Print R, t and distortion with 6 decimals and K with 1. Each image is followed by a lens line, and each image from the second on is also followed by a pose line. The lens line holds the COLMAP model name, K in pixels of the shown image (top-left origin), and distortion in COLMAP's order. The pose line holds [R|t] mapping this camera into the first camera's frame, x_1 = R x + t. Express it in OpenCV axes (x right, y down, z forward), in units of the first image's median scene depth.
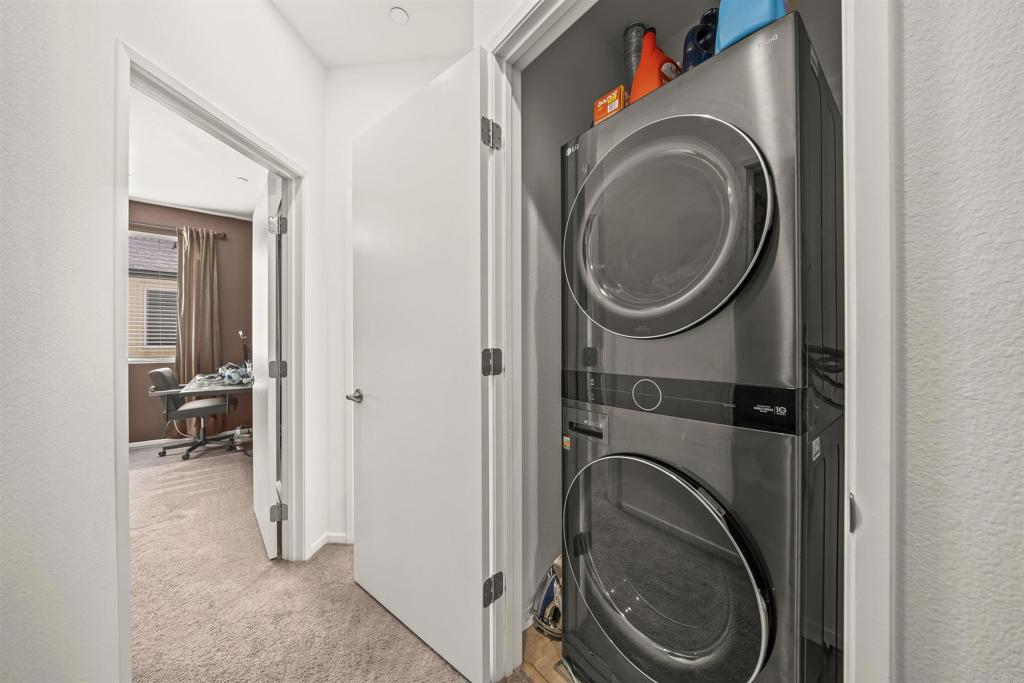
lens RADIAL K [[359.2, 0, 510.9], [0, 359.2, 341.1], [0, 0, 1]] dist [-0.000345, -0.000074]
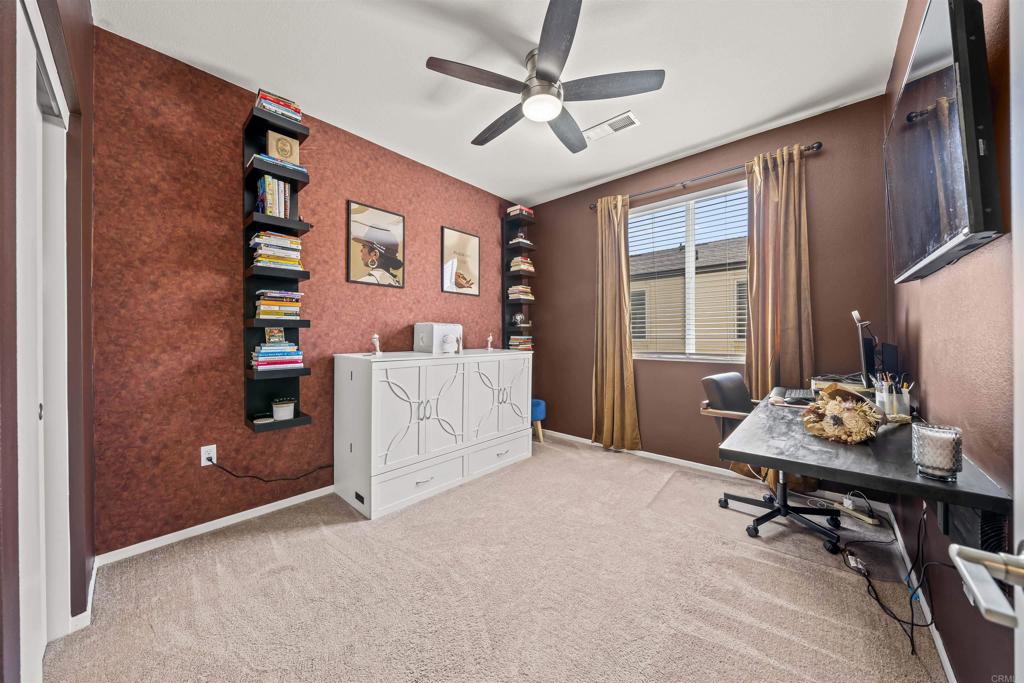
lens RADIAL K [[344.9, 0, 512.0], [0, 344.9, 334.8], [0, 0, 1]] dist [-0.011299, -0.000070]
pose [[0.166761, -0.003439, -0.985991, -0.369684], [0.002604, 0.999992, -0.003048, 0.005206], [0.985994, -0.002060, 0.166769, 0.457332]]
